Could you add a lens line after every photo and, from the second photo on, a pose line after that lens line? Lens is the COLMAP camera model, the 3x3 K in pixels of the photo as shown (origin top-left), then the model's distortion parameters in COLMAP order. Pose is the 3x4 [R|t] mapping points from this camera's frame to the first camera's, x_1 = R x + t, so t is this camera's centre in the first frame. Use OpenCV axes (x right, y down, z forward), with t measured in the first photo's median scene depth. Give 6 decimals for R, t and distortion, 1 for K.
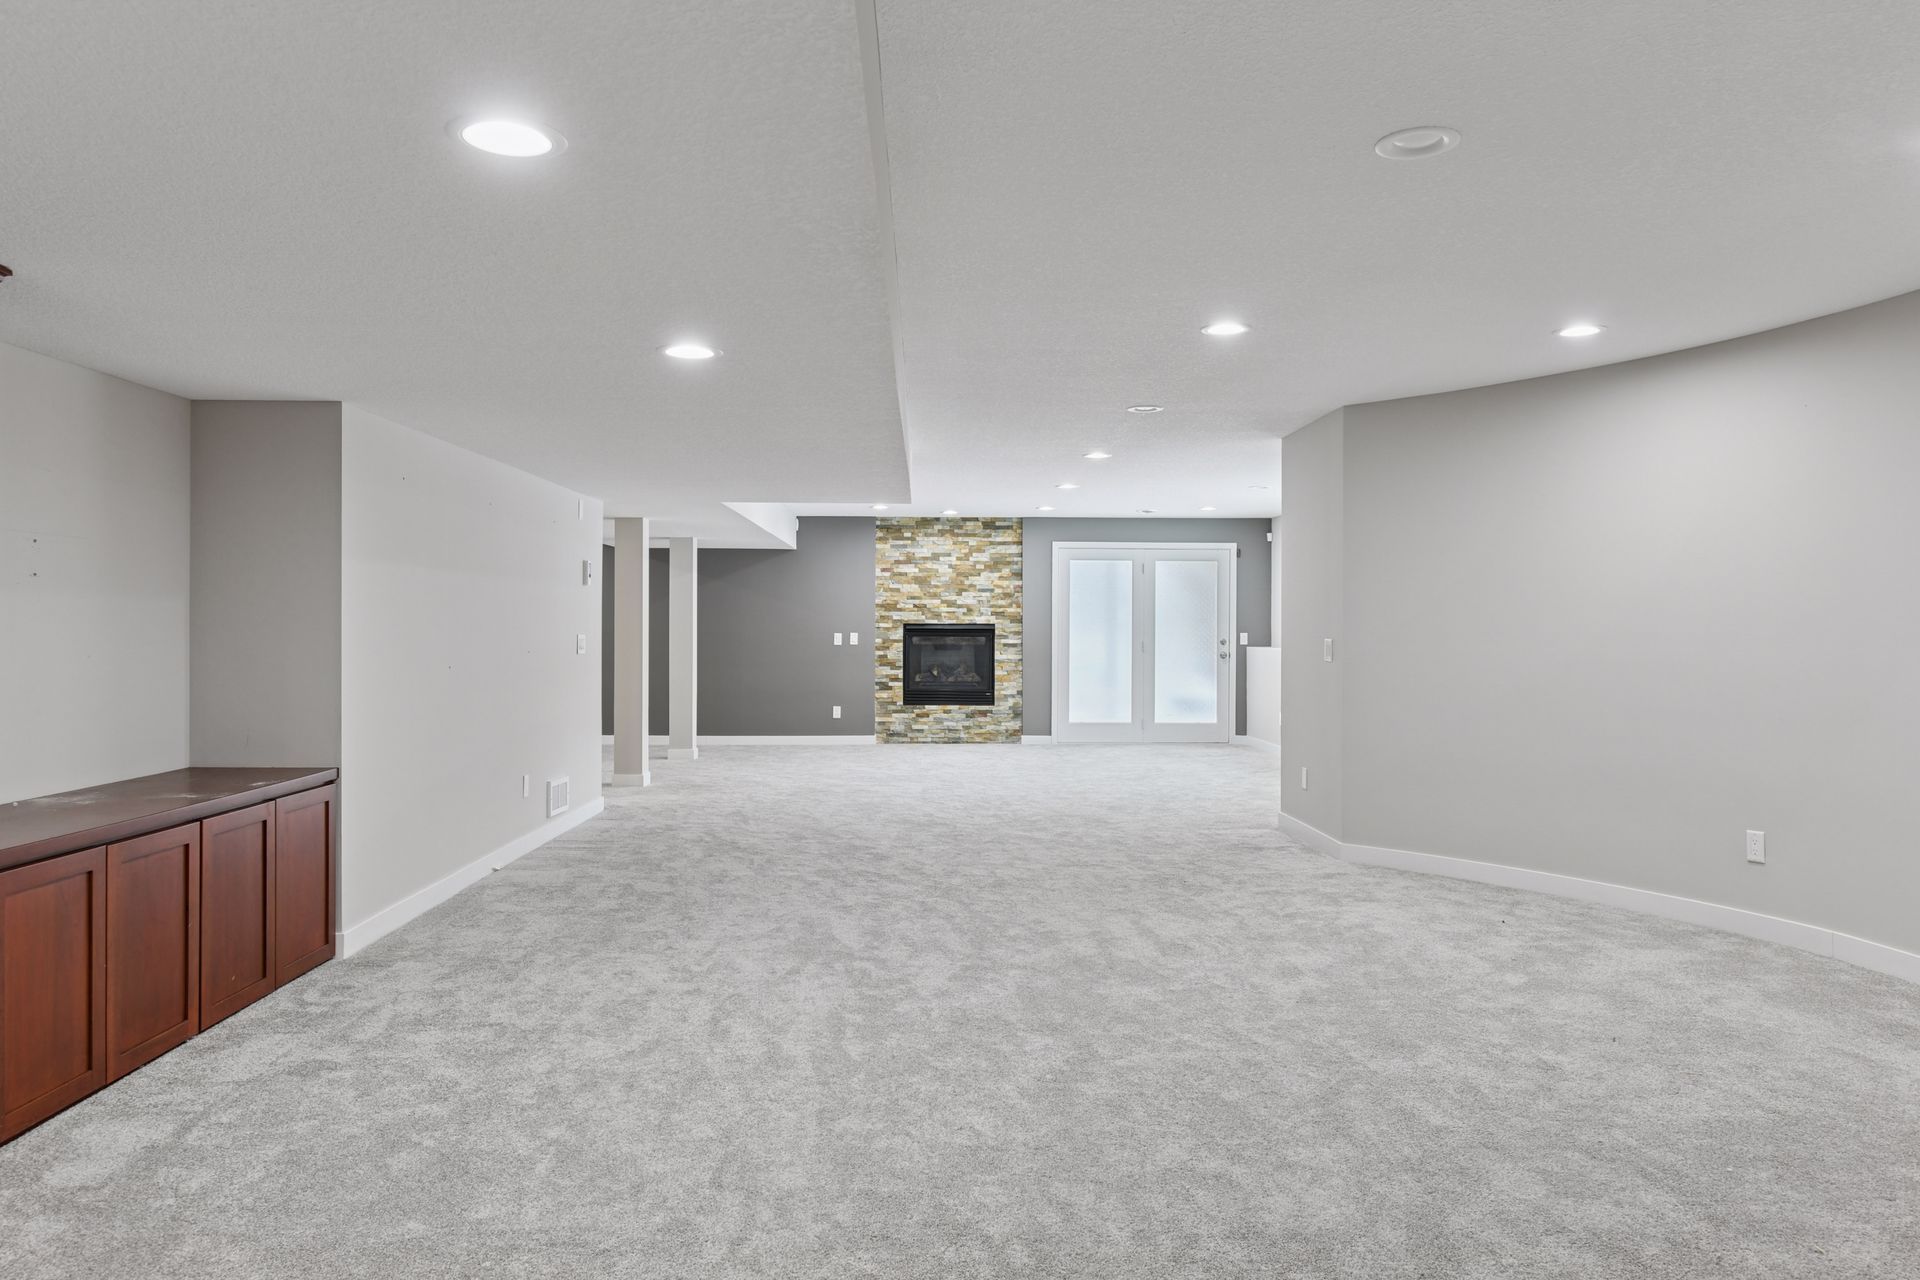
lens RADIAL K [[1277.6, 0, 966.3], [0, 1277.6, 632.6], [0, 0, 1]] dist [-0.001640, -0.000652]
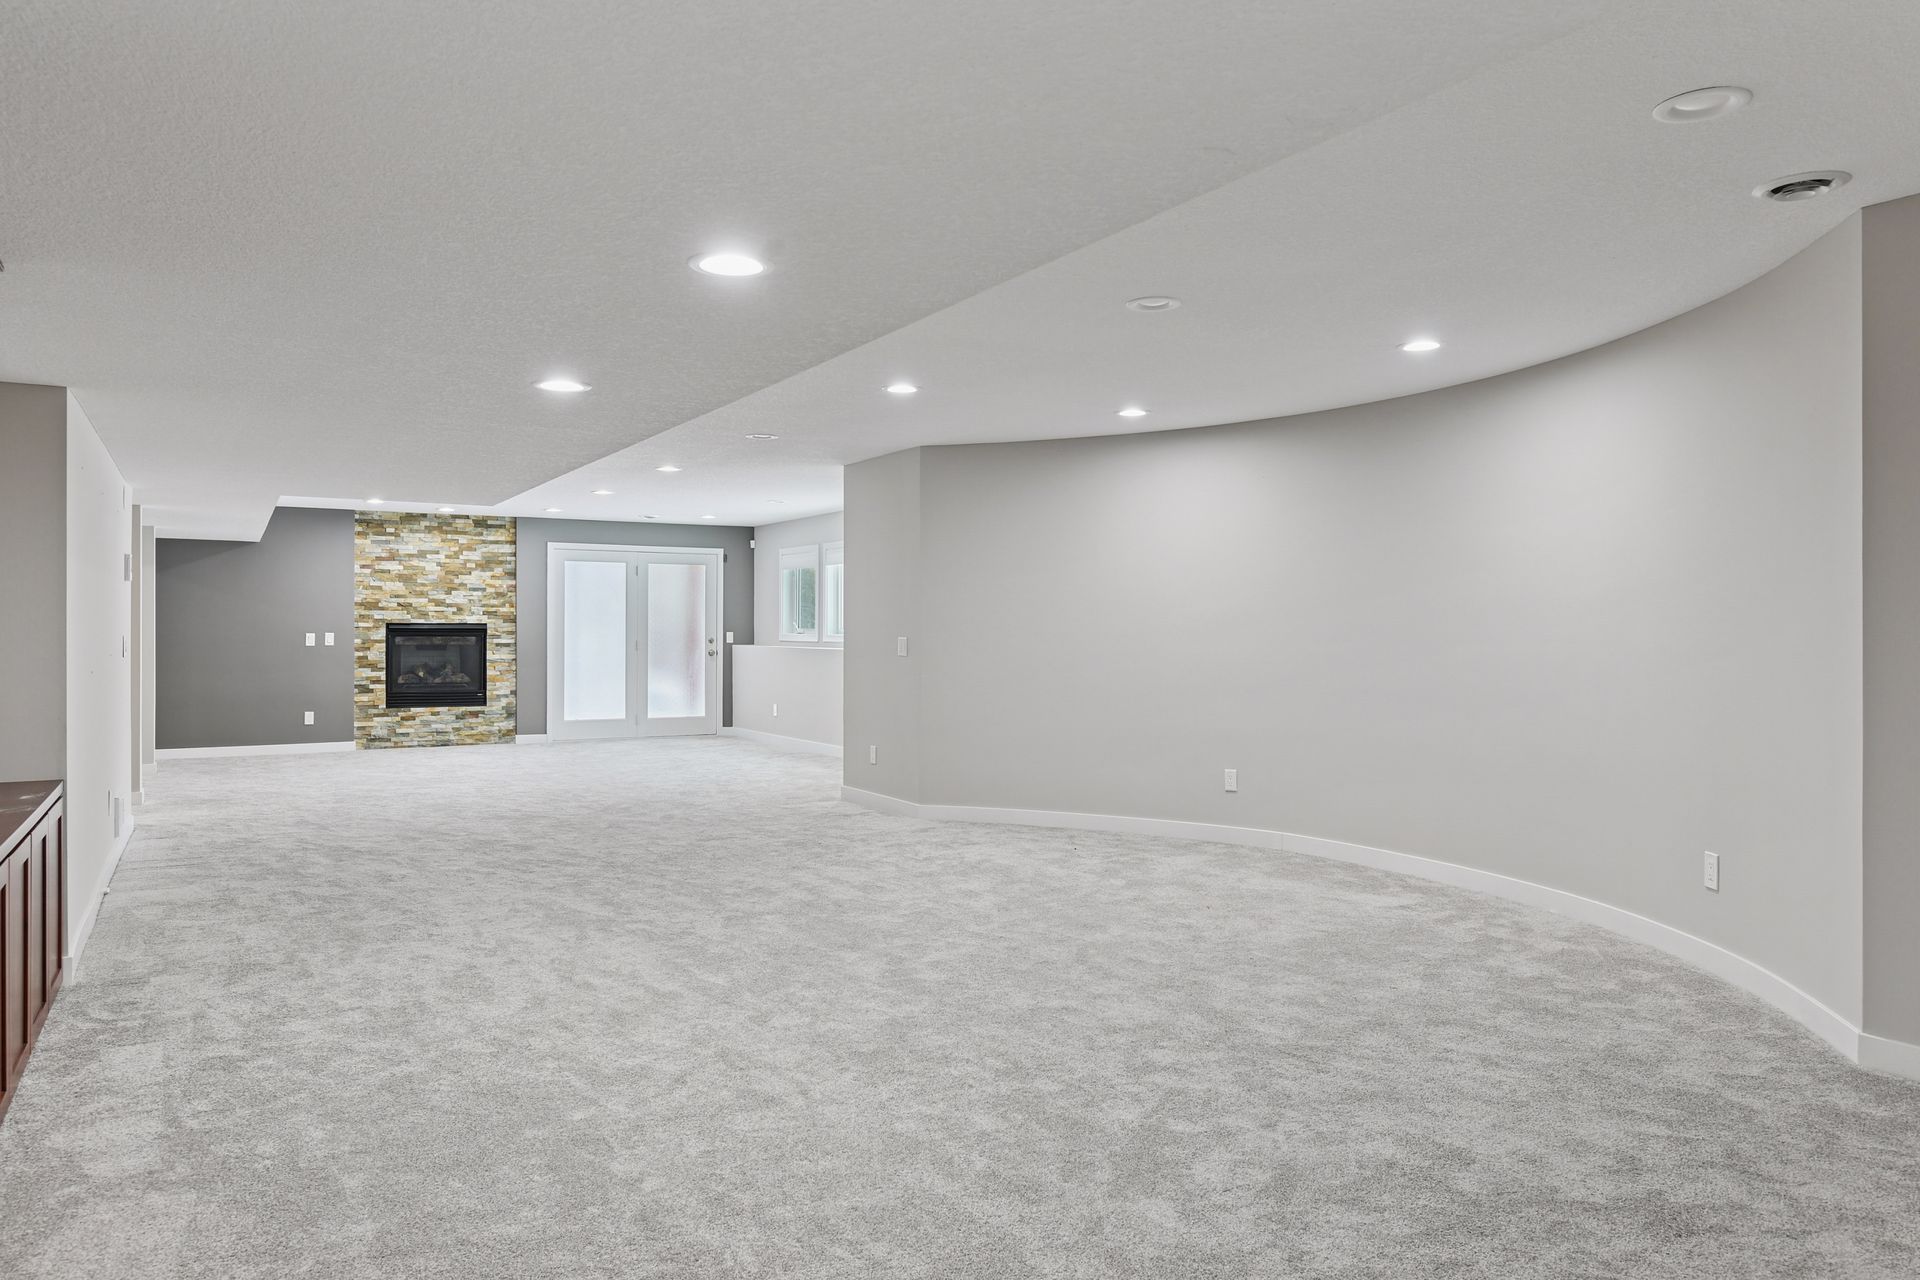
lens RADIAL K [[1277.6, 0, 966.3], [0, 1277.6, 632.6], [0, 0, 1]] dist [-0.001640, -0.000652]
pose [[0.878663, -0.002190, 0.477437, -0.123913], [0.001650, 0.999997, 0.001550, -0.000675], [-0.477439, -0.000574, 0.878665, -0.046386]]
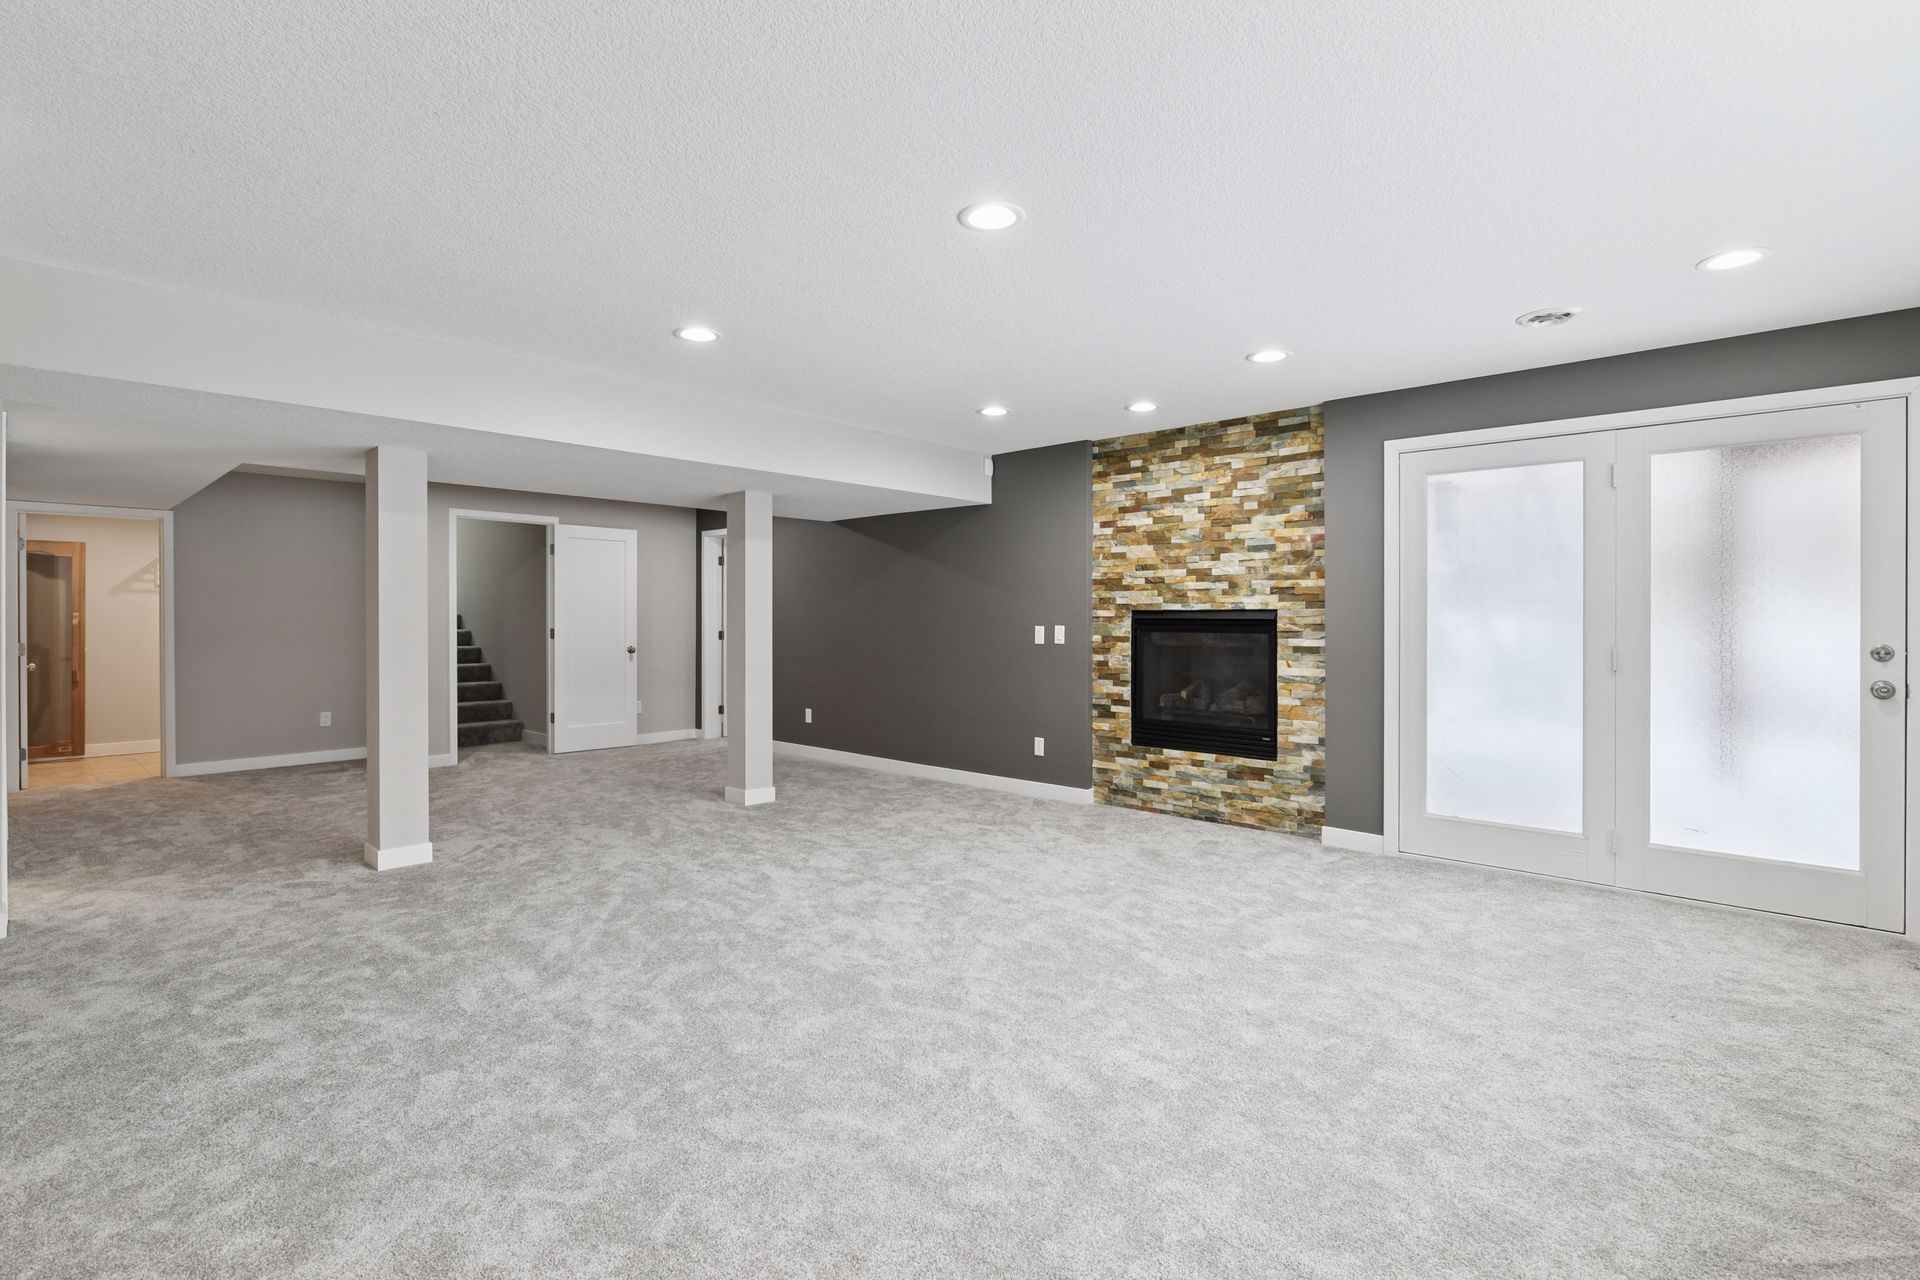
lens RADIAL K [[912.7, 0, 961.7], [0, 912.7, 616.8], [0, 0, 1]] dist [-0.005862, -0.000160]
pose [[0.710055, -0.003481, -0.704137, 0.198589], [0.001249, 0.999992, -0.003684, -0.002579], [0.704145, 0.001736, 0.710054, 0.635188]]
